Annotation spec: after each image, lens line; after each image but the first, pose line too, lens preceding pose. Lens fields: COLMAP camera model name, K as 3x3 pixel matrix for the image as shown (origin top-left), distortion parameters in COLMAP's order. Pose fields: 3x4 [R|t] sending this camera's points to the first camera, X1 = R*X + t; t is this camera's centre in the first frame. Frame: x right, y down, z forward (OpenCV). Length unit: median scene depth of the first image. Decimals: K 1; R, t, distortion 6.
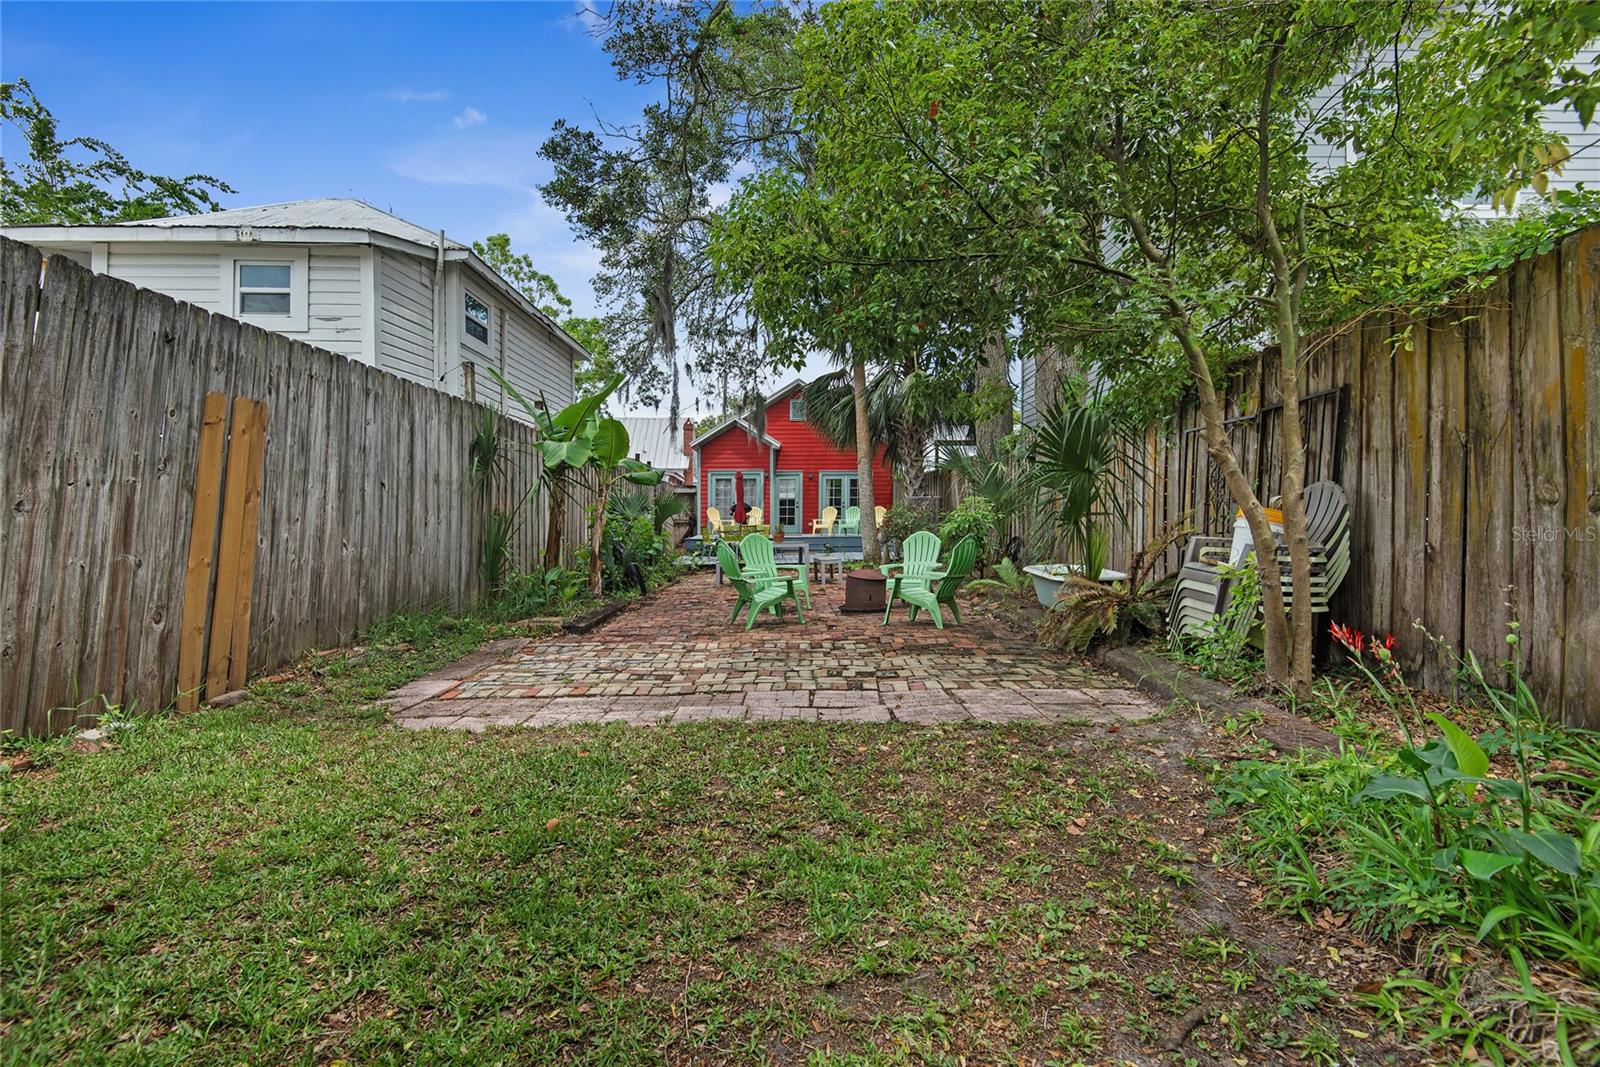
lens RADIAL K [[722.4, 0, 797.8], [0, 722.4, 516.9], [0, 0, 1]] dist [0.019855, -0.013418]
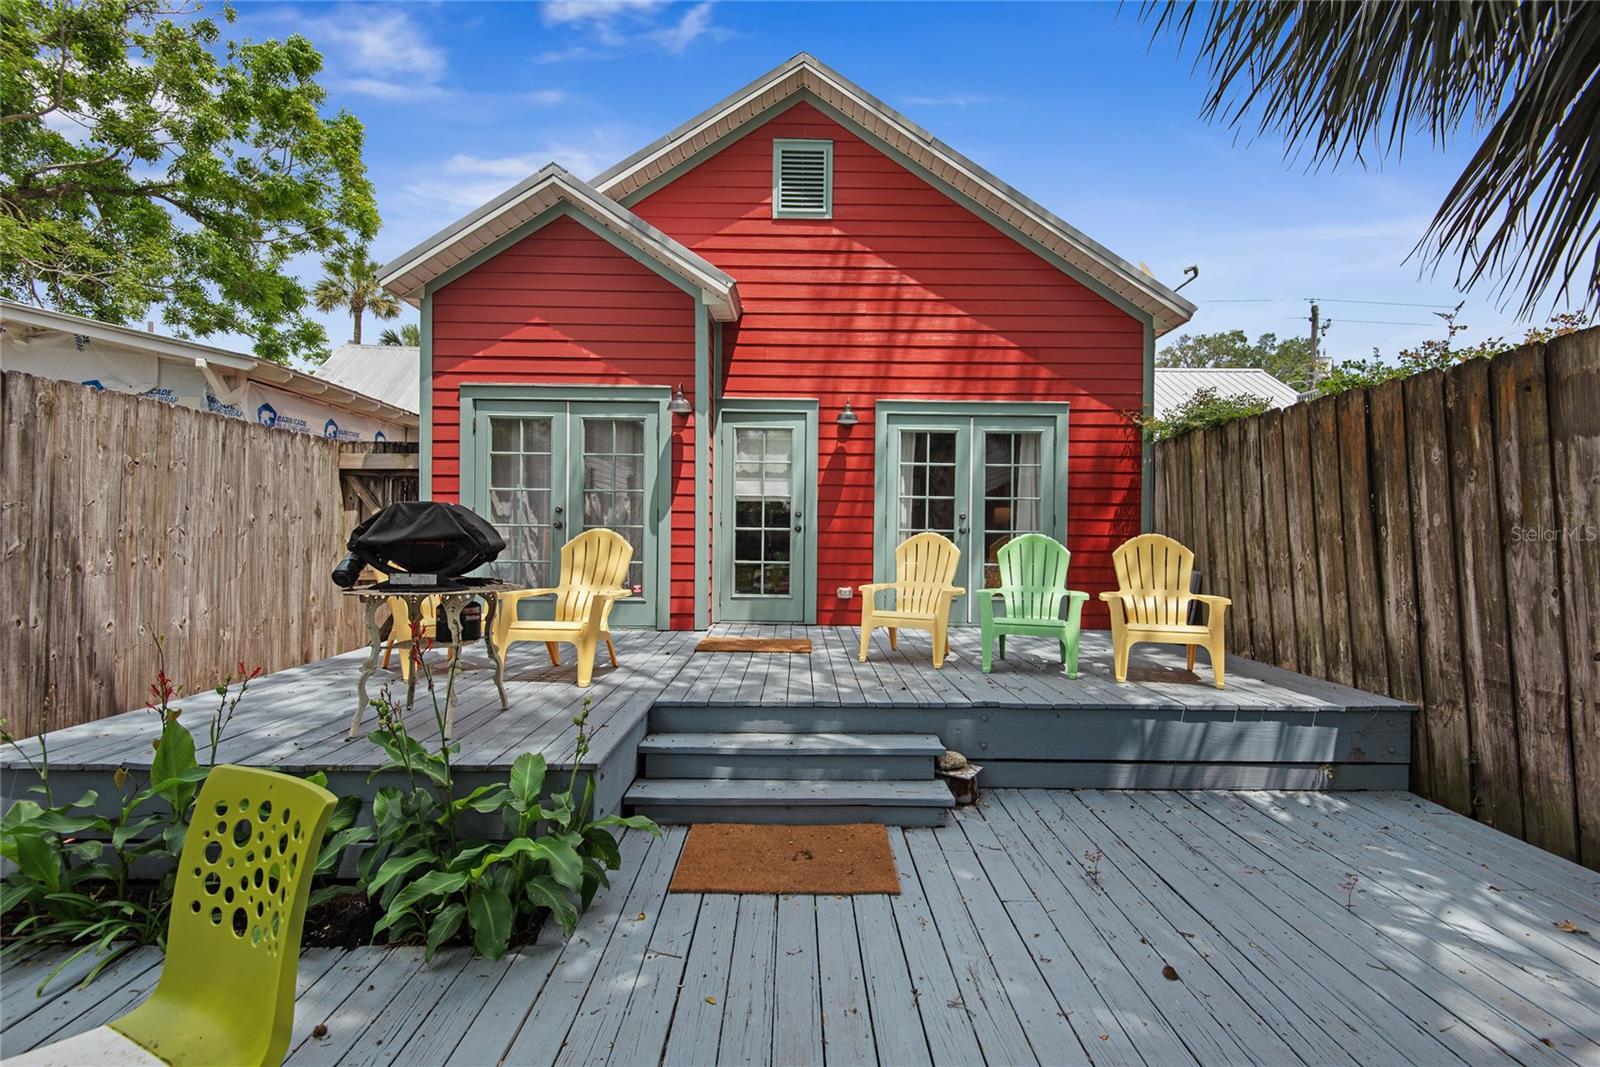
lens RADIAL K [[722.4, 0, 803.6], [0, 722.4, 532.5], [0, 0, 1]] dist [0.019855, -0.013418]
pose [[0.999730, 0.014956, -0.017783, 0.019762], [-0.014960, 0.999888, -0.000094, -0.038871], [0.017780, 0.000360, 0.999842, 2.162813]]
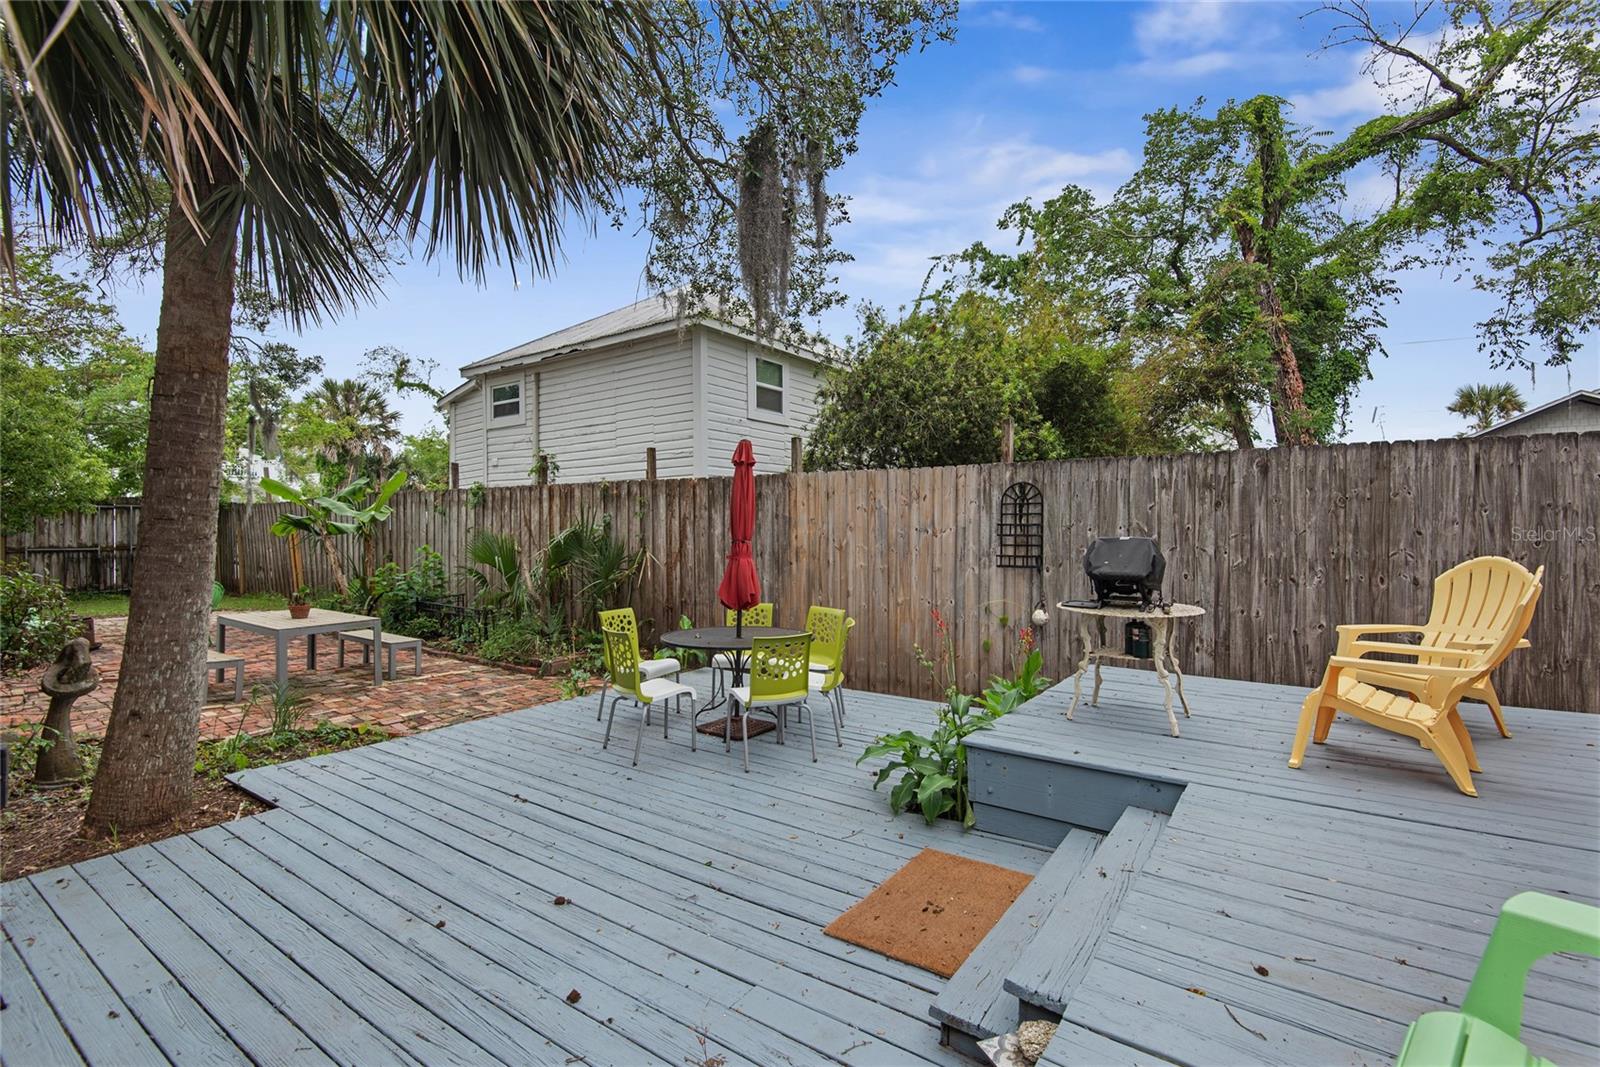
lens RADIAL K [[722.4, 0, 810.5], [0, 722.4, 534.5], [0, 0, 1]] dist [0.019855, -0.013418]
pose [[-0.588175, 0.014856, -0.808597, 0.334165], [0.009227, 0.999889, 0.011659, -0.062138], [0.808681, -0.000603, -0.588247, 2.691234]]
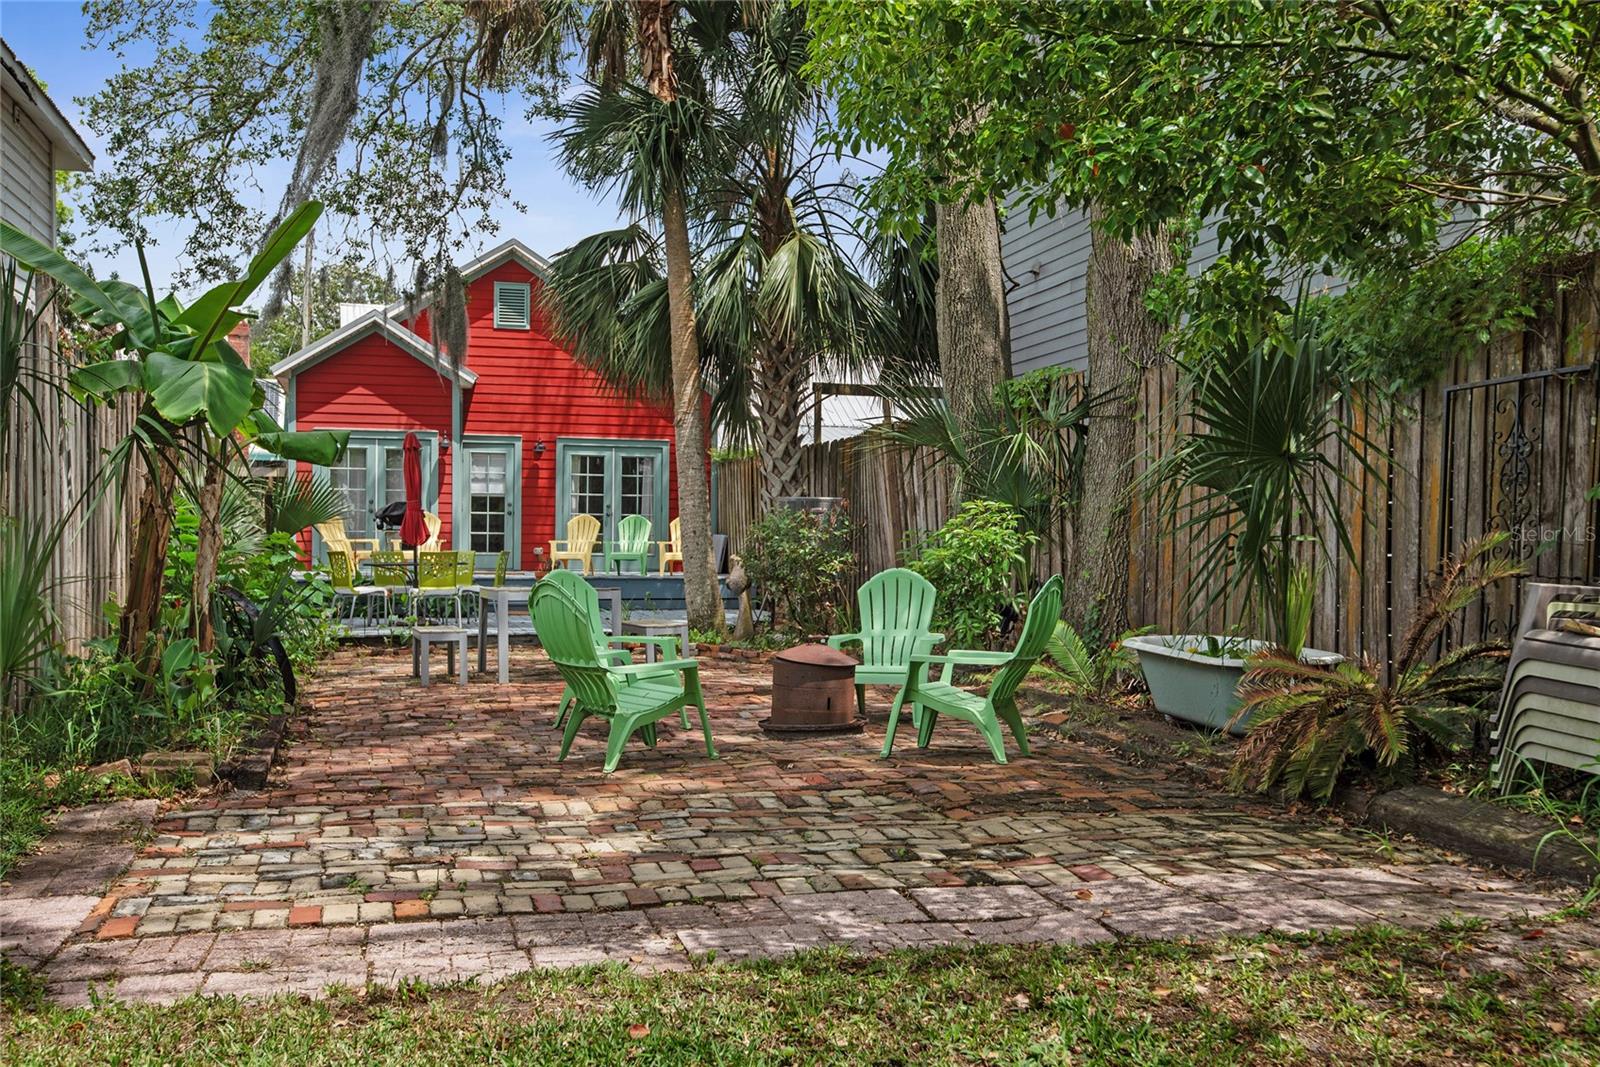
lens RADIAL K [[1518.1, 0, 780.4], [0, 1518.1, 568.7], [0, 0, 1]] dist [-0.004004, 0.000000]
pose [[0.973416, 0.009551, 0.228845, -0.164342], [-0.014296, 0.999716, 0.019089, 0.001237], [-0.228597, -0.021853, 0.973276, 0.006704]]
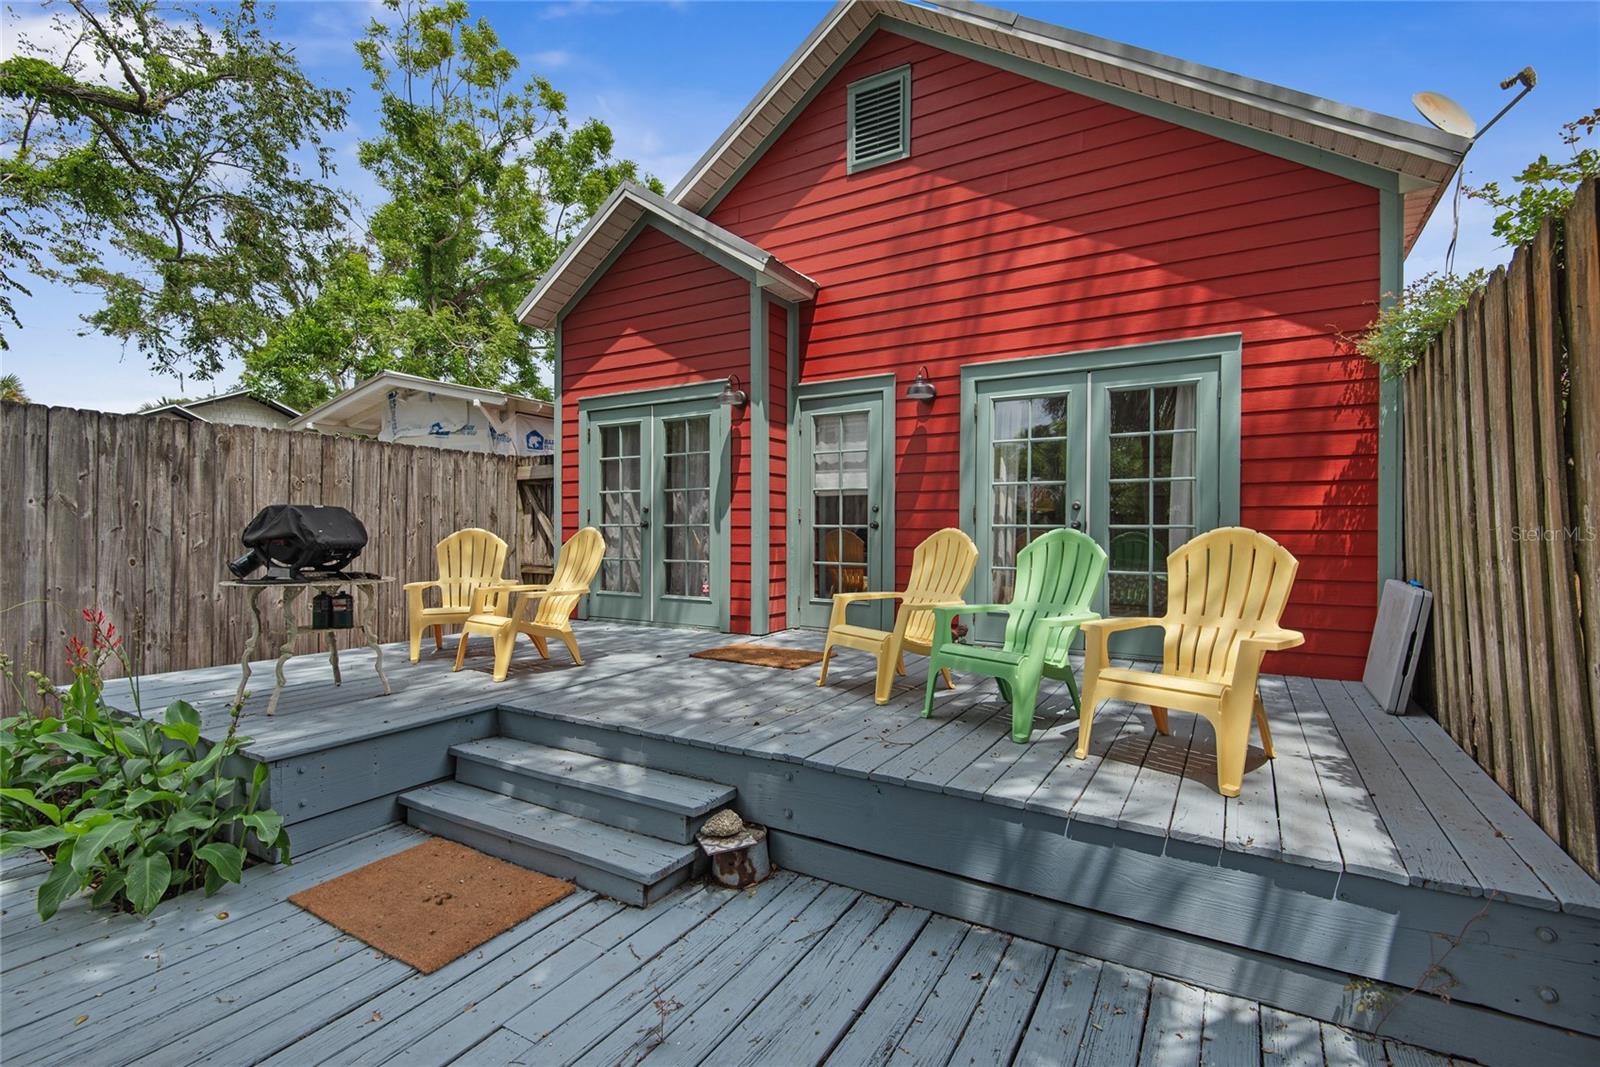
lens RADIAL K [[722.4, 0, 798.0], [0, 722.4, 534.1], [0, 0, 1]] dist [0.019855, -0.013418]
pose [[0.846994, 0.009522, -0.531517, 0.319345], [-0.006346, 0.999949, 0.007802, -0.039625], [0.531565, -0.003235, 0.847012, 2.343417]]
